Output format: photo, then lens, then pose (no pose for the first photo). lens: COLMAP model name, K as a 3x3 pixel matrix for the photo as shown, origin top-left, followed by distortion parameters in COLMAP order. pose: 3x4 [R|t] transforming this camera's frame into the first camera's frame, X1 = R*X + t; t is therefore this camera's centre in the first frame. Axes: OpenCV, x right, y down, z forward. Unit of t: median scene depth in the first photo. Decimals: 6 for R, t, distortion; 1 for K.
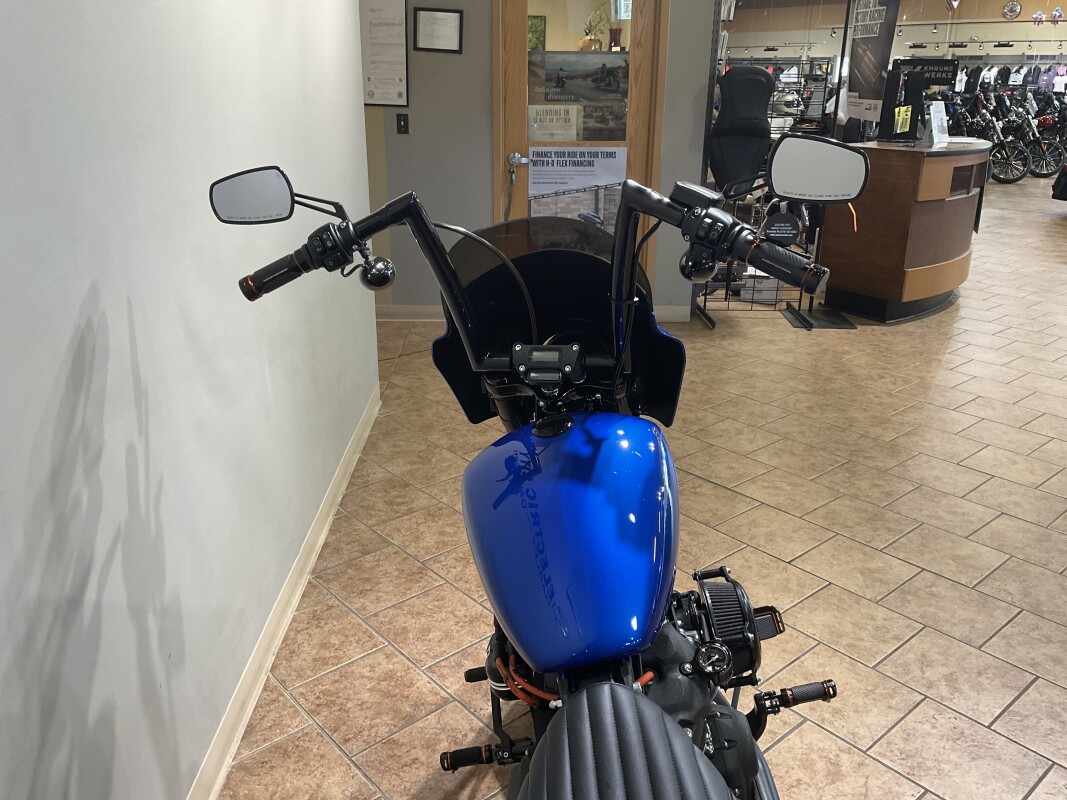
lens RADIAL K [[882.4, 0, 538.0], [0, 882.4, 401.6], [0, 0, 1]] dist [0.056085, -0.113978]
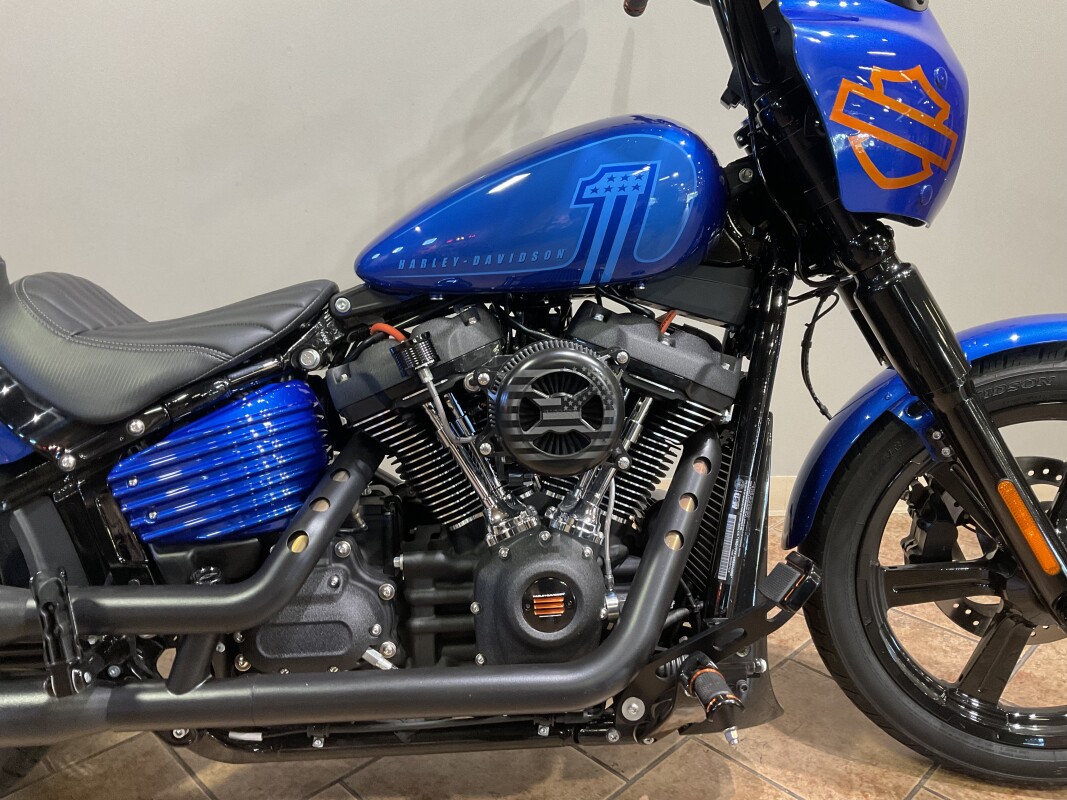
lens RADIAL K [[880.2, 0, 533.5], [0, 880.2, 400.0], [0, 0, 1]] dist [0.071034, -0.115038]
pose [[0.062846, 0.292966, -0.954055, 0.248059], [-0.351809, 0.901086, 0.253526, 0.022467], [0.933960, 0.319712, 0.159697, 0.248082]]
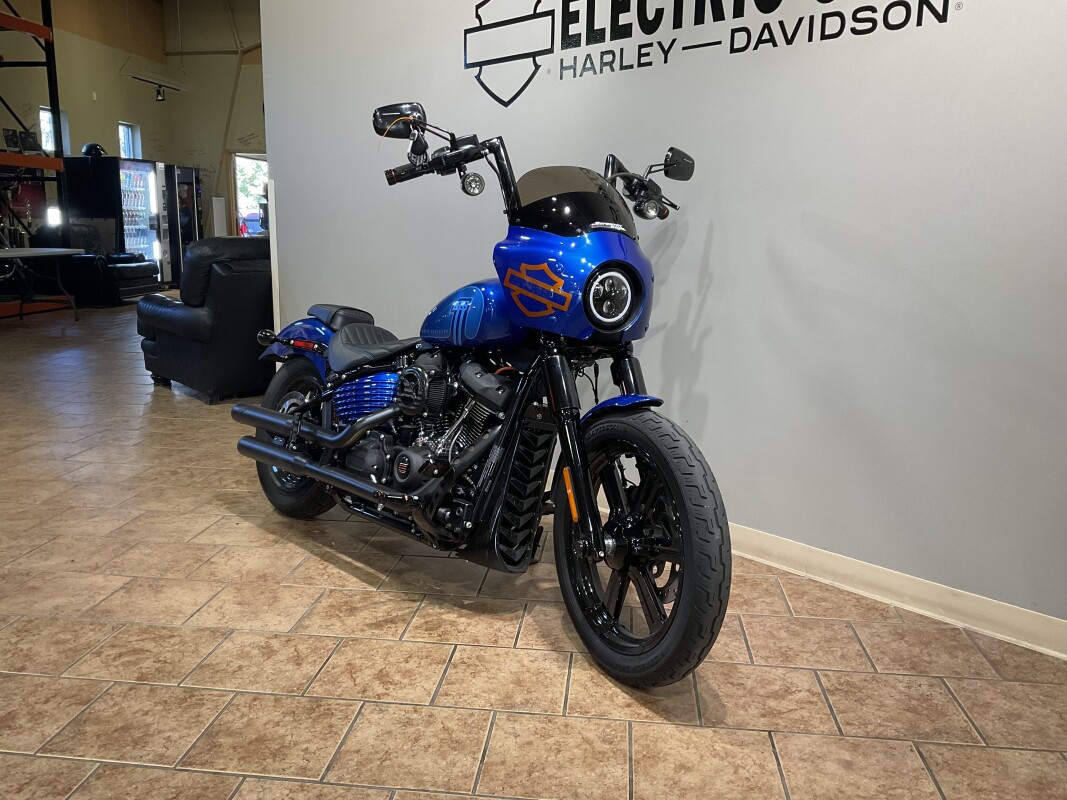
lens RADIAL K [[882.3, 0, 525.2], [0, 882.3, 405.2], [0, 0, 1]] dist [0.063805, -0.131051]
pose [[-0.741944, 0.108974, -0.661546, 0.344154], [-0.252984, 0.868262, 0.426755, -0.145381], [0.620901, 0.483989, -0.616633, 0.628620]]
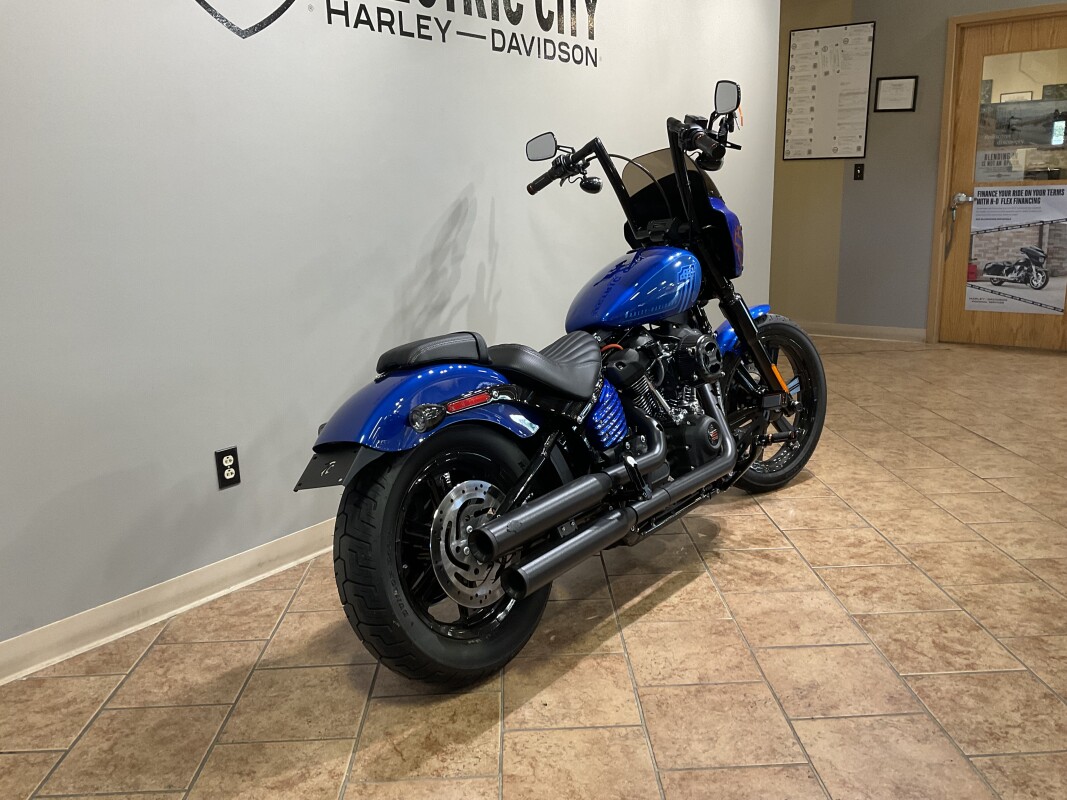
lens RADIAL K [[882.4, 0, 538.0], [0, 882.4, 401.6], [0, 0, 1]] dist [0.056085, -0.113978]
pose [[0.771113, 0.109395, -0.627231, 0.312301], [-0.180886, 0.982177, -0.051079, 0.139341], [0.610463, 0.152845, 0.777157, -0.166062]]
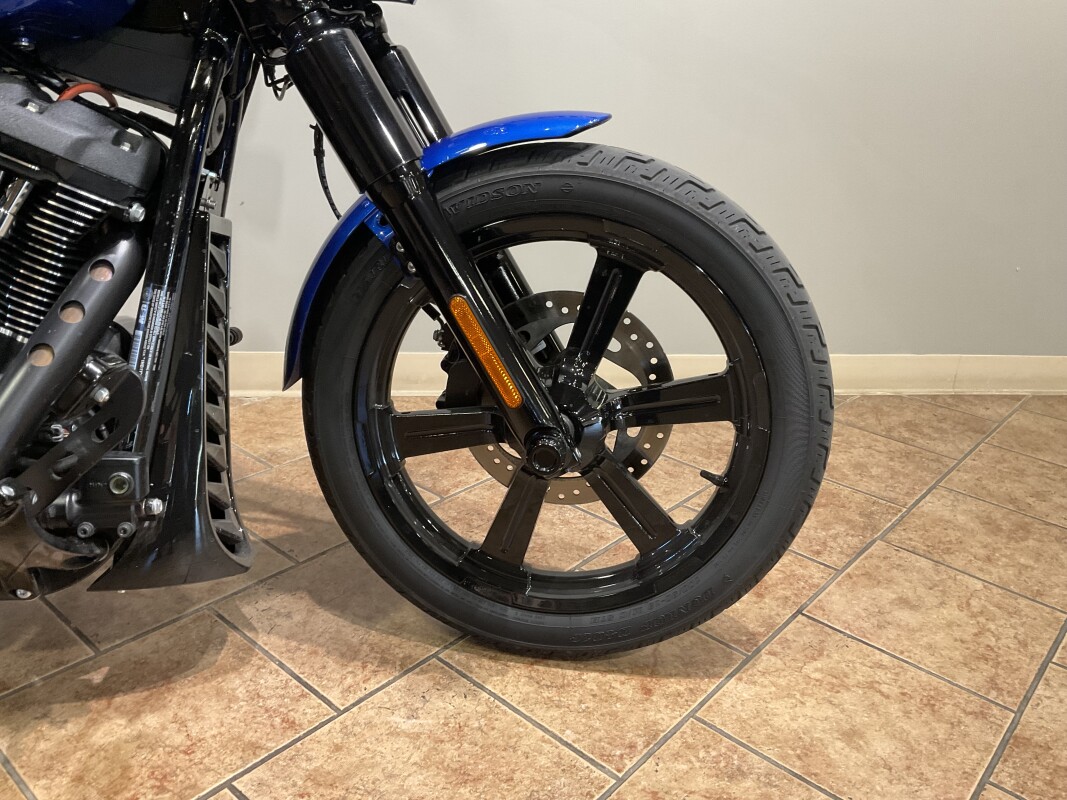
lens RADIAL K [[882.4, 0, 538.0], [0, 882.4, 401.6], [0, 0, 1]] dist [0.056085, -0.113978]
pose [[0.135523, 0.369653, -0.919233, 0.233895], [-0.396198, 0.870601, 0.291685, 0.013391], [0.908108, 0.324668, 0.264442, 0.370153]]
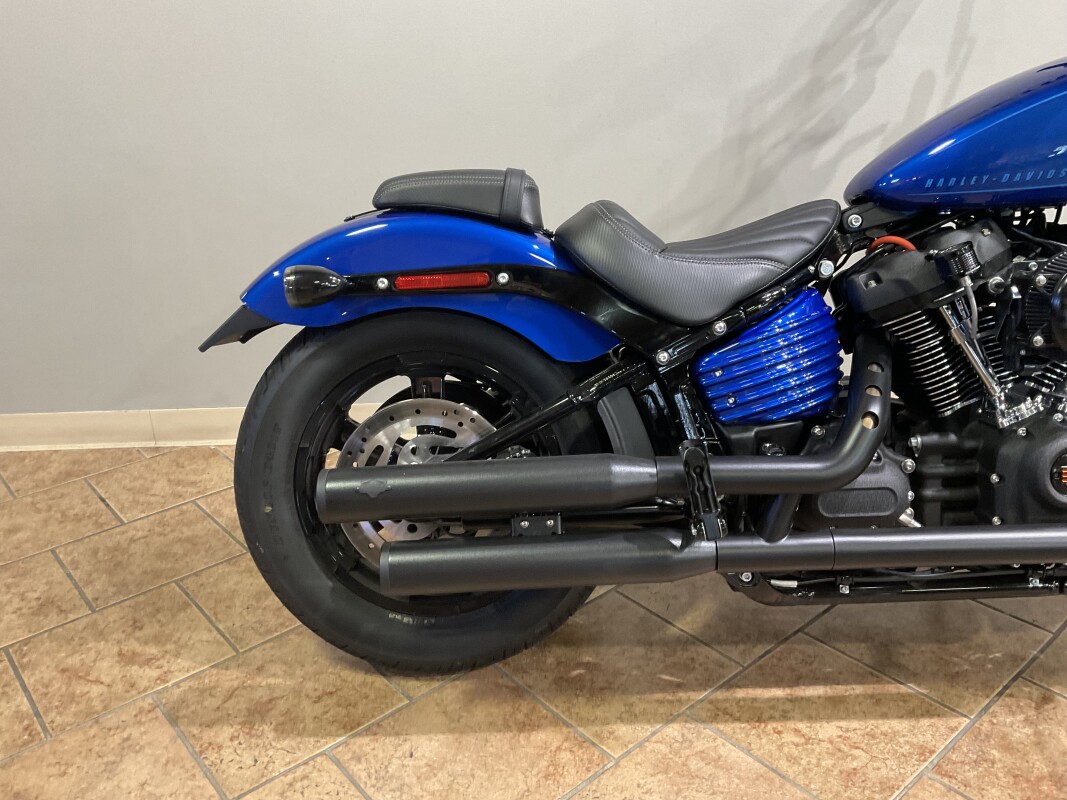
lens RADIAL K [[882.3, 0, 525.2], [0, 882.3, 405.2], [0, 0, 1]] dist [0.063805, -0.131051]
pose [[-0.010696, 0.374776, -0.927054, 0.285249], [-0.317124, 0.877976, 0.358595, 0.059293], [0.948324, 0.297826, 0.109460, 0.127533]]
